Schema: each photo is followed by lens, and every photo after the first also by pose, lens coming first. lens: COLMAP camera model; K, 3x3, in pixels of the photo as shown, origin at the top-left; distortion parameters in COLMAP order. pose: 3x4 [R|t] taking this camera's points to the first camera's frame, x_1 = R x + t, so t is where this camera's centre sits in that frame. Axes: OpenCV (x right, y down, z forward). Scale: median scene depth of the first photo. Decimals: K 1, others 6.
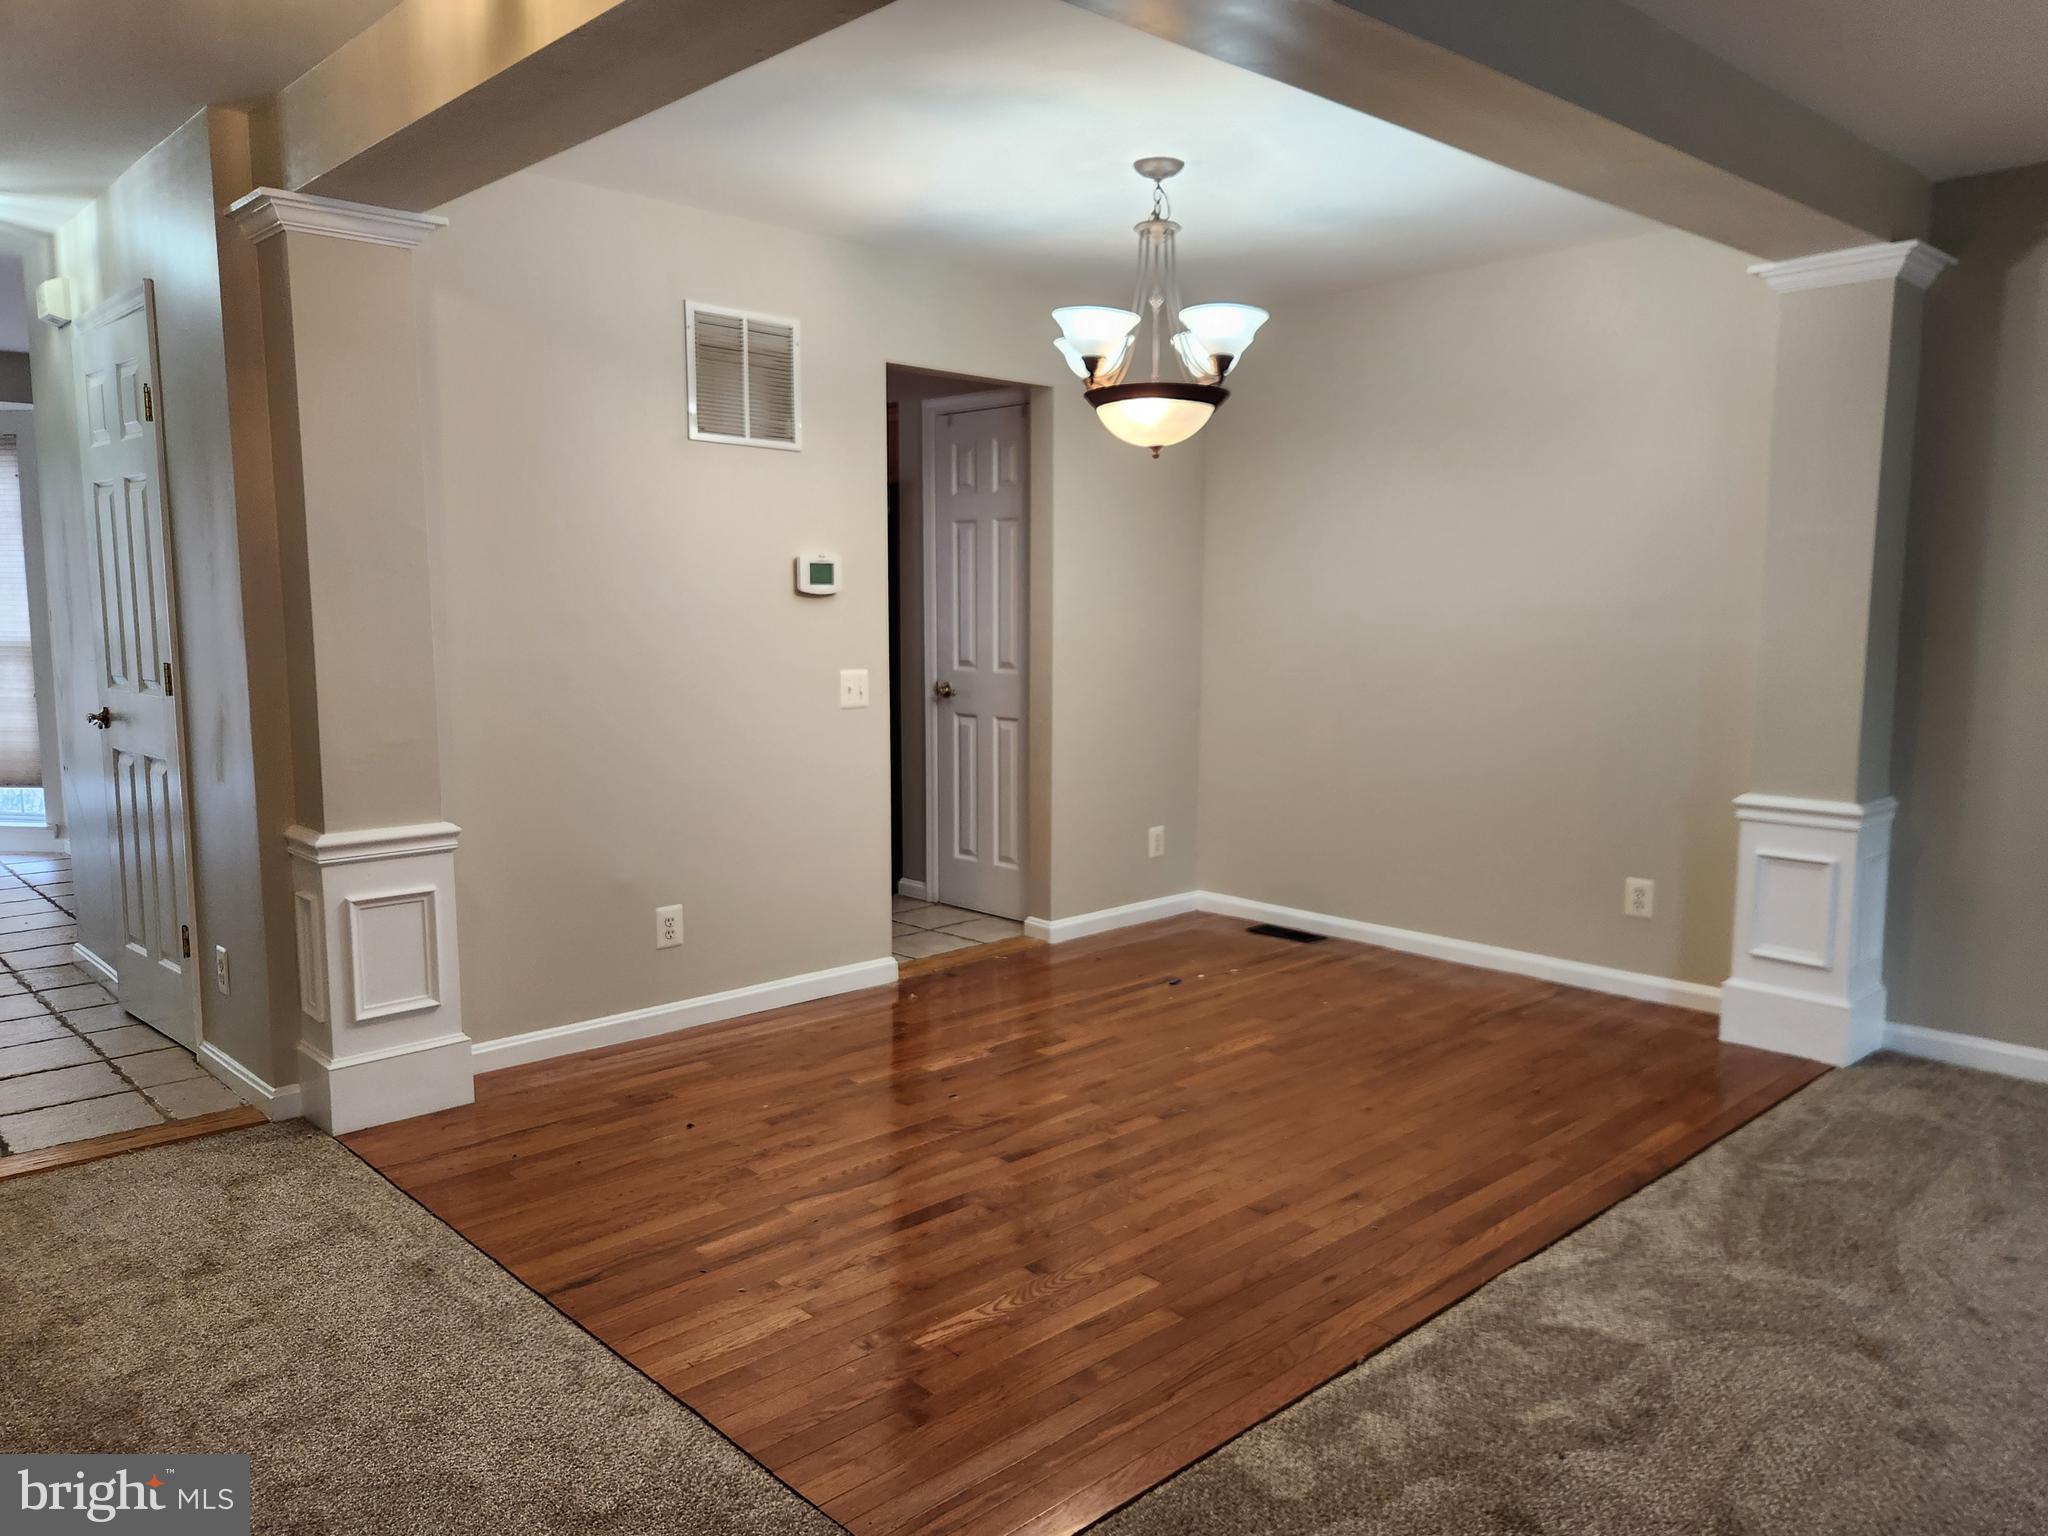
lens RADIAL K [[1434.8, 0, 1051.2], [0, 1434.8, 788.9], [0, 0, 1]] dist [0.059262, -0.053271]
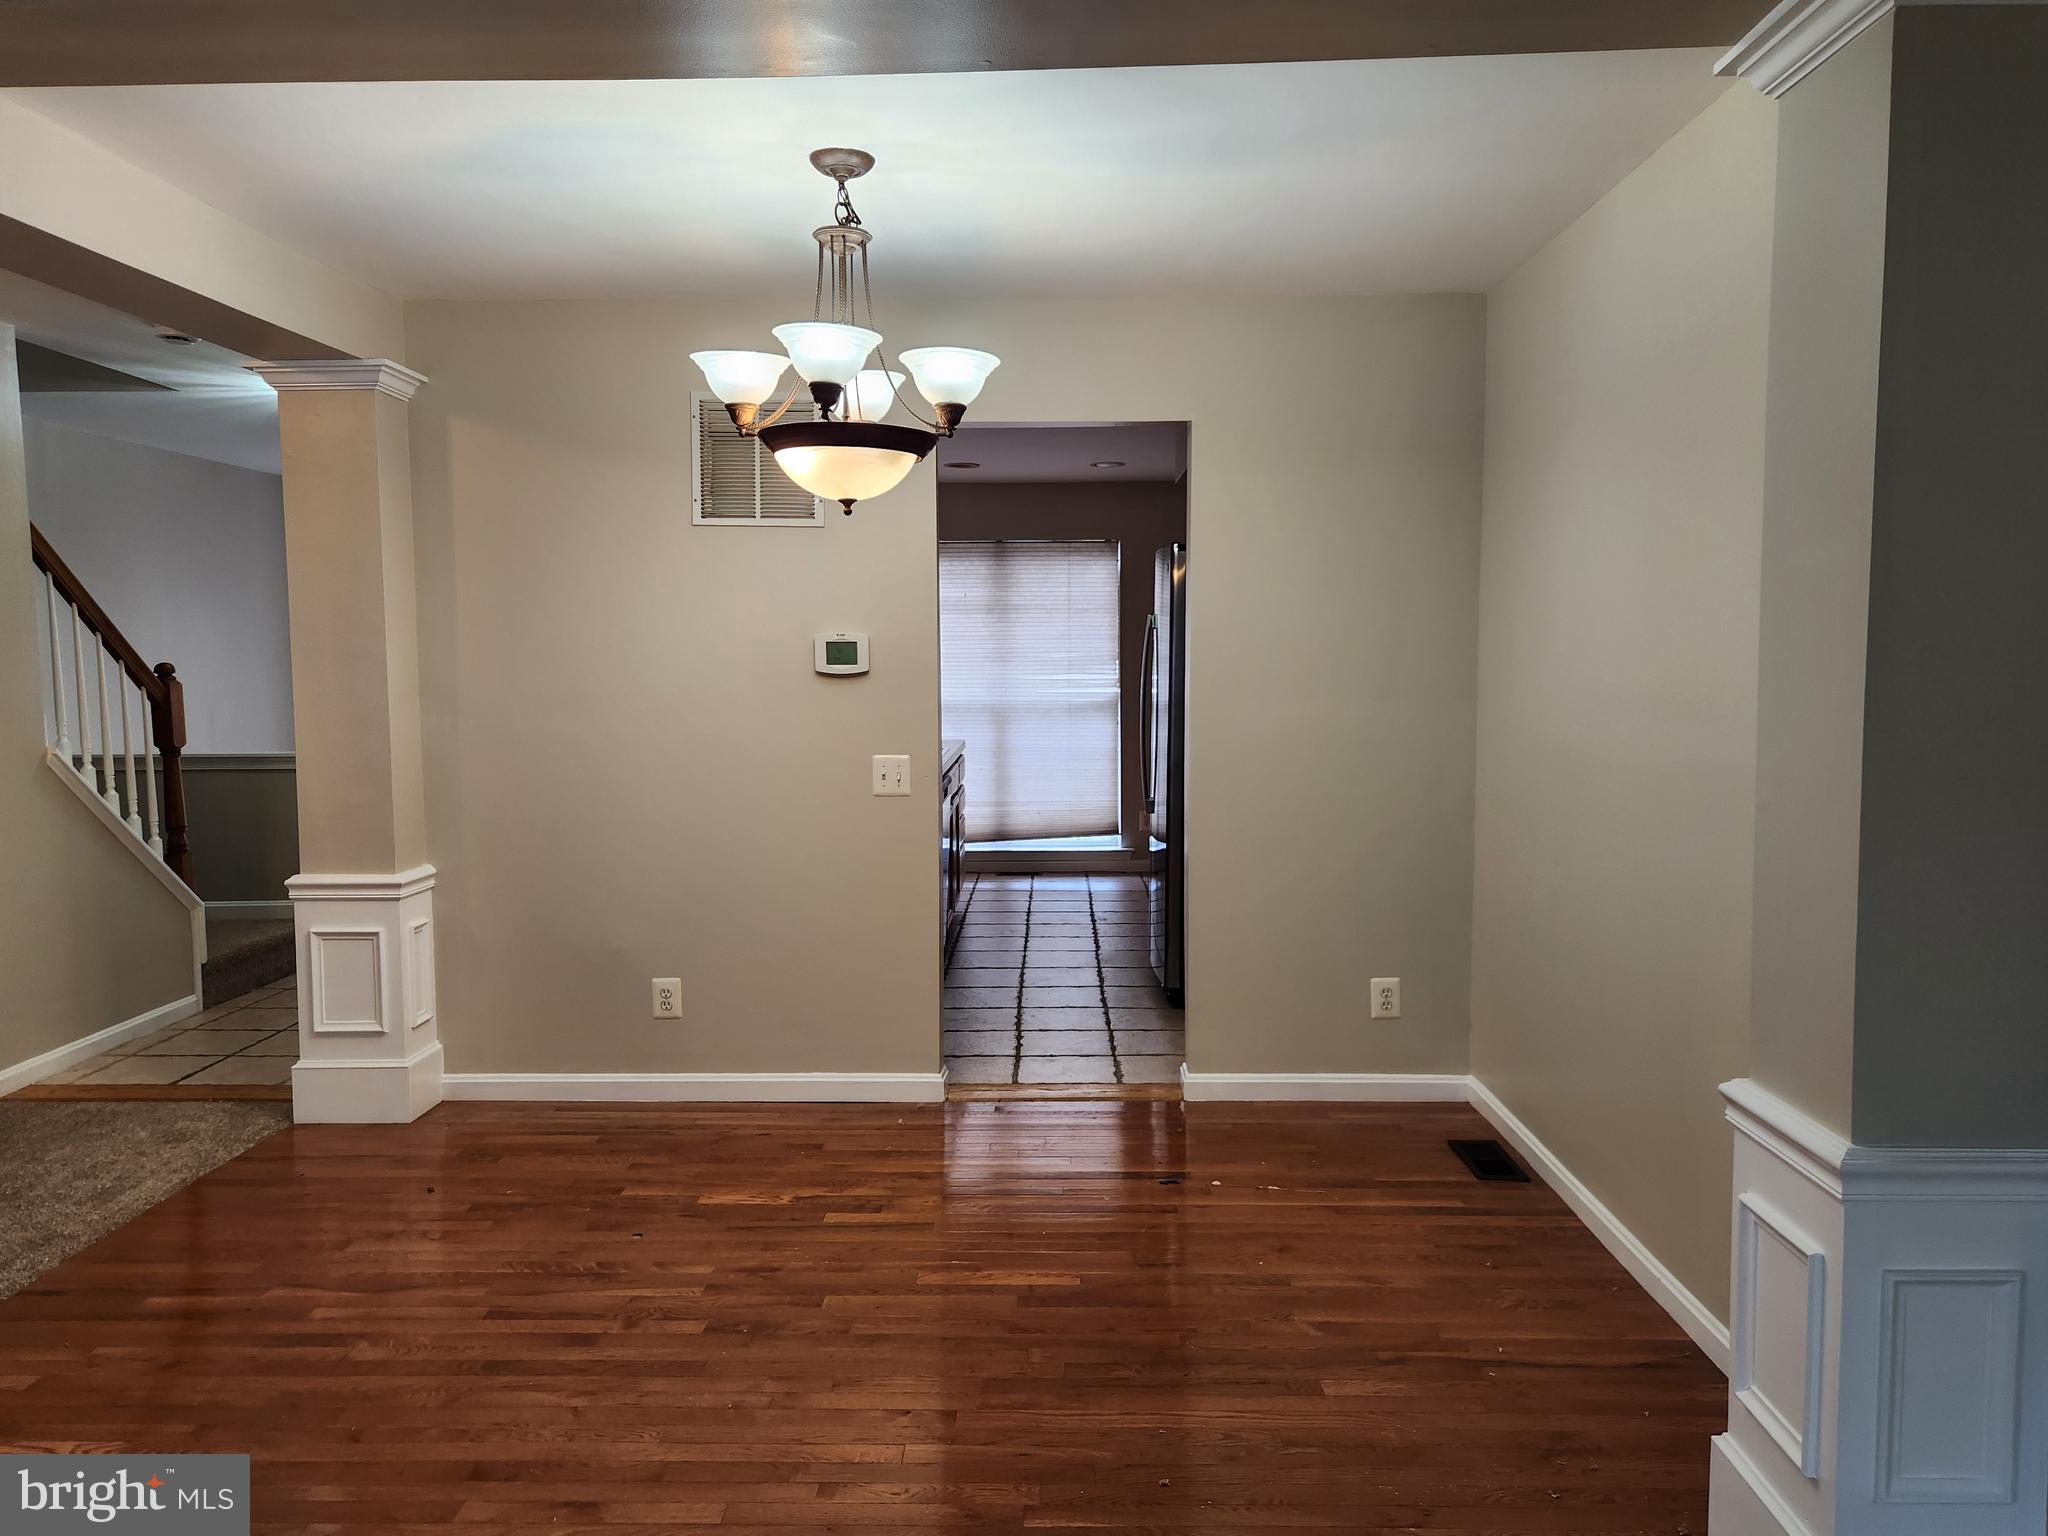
lens RADIAL K [[1434.8, 0, 1000.2], [0, 1434.8, 779.7], [0, 0, 1]] dist [0.059262, -0.053271]
pose [[0.711337, 0.054990, -0.700697, 0.647591], [-0.087082, 0.996149, -0.010227, -0.073178], [0.697436, 0.068293, 0.713386, 0.447826]]
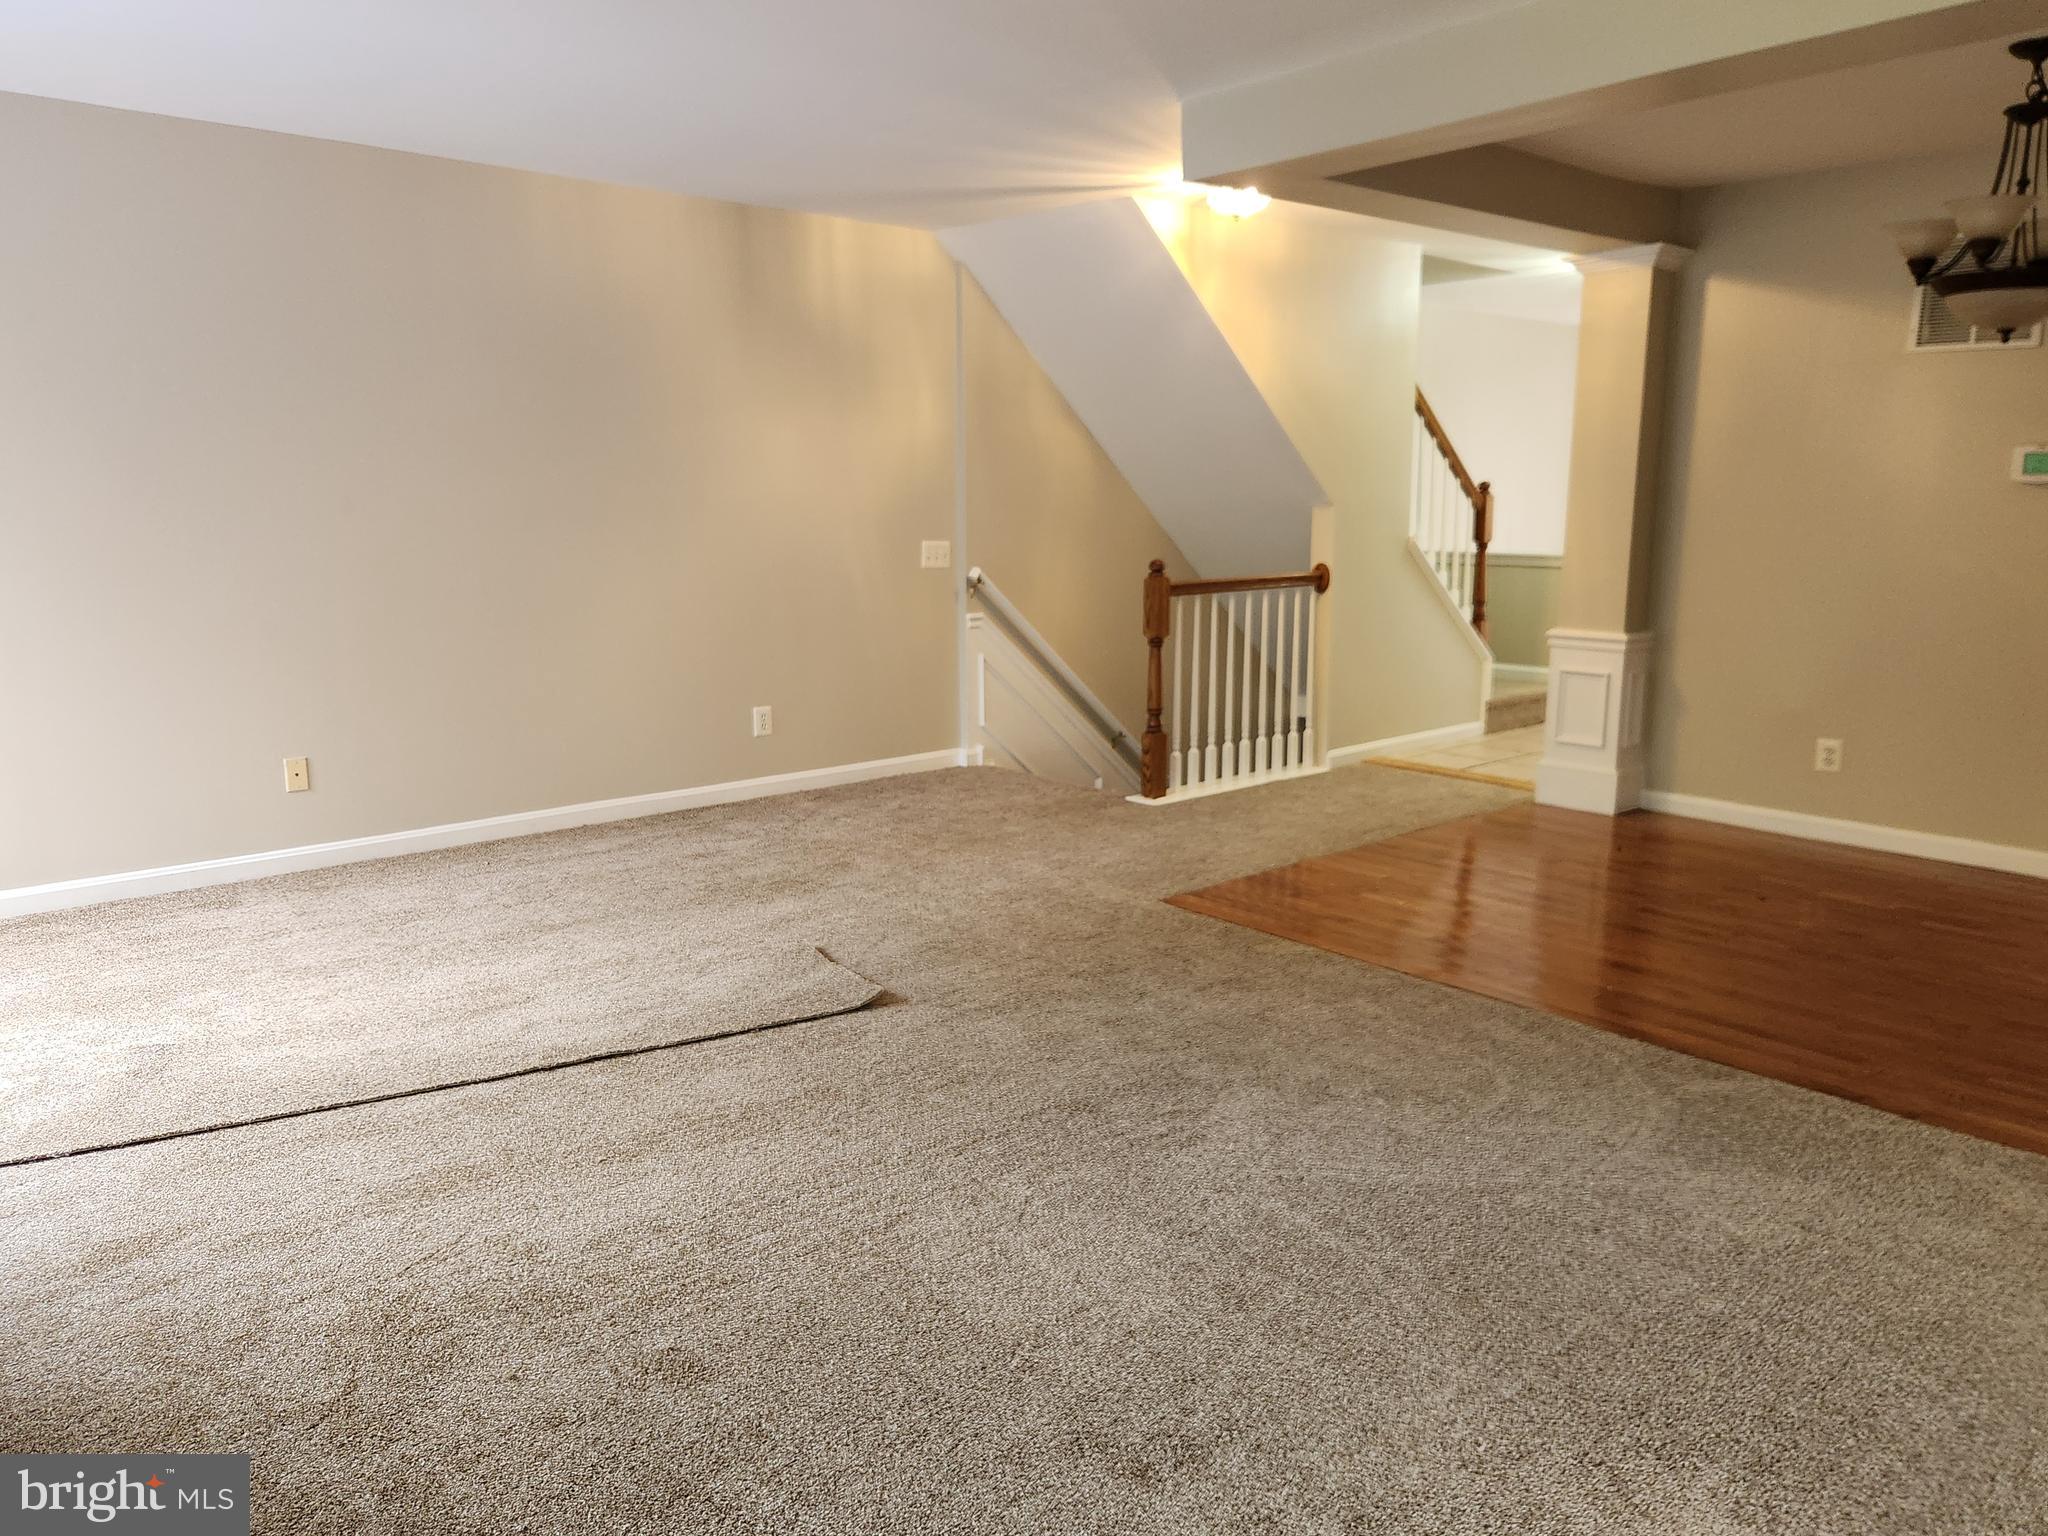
lens RADIAL K [[1434.8, 0, 1069.9], [0, 1434.8, 776.6], [0, 0, 1]] dist [0.059262, -0.053271]
pose [[0.002742, 0.190431, -0.981697, 1.023012], [-0.133105, 0.973035, 0.188379, -0.037150], [0.991098, 0.130152, 0.028016, 0.334847]]
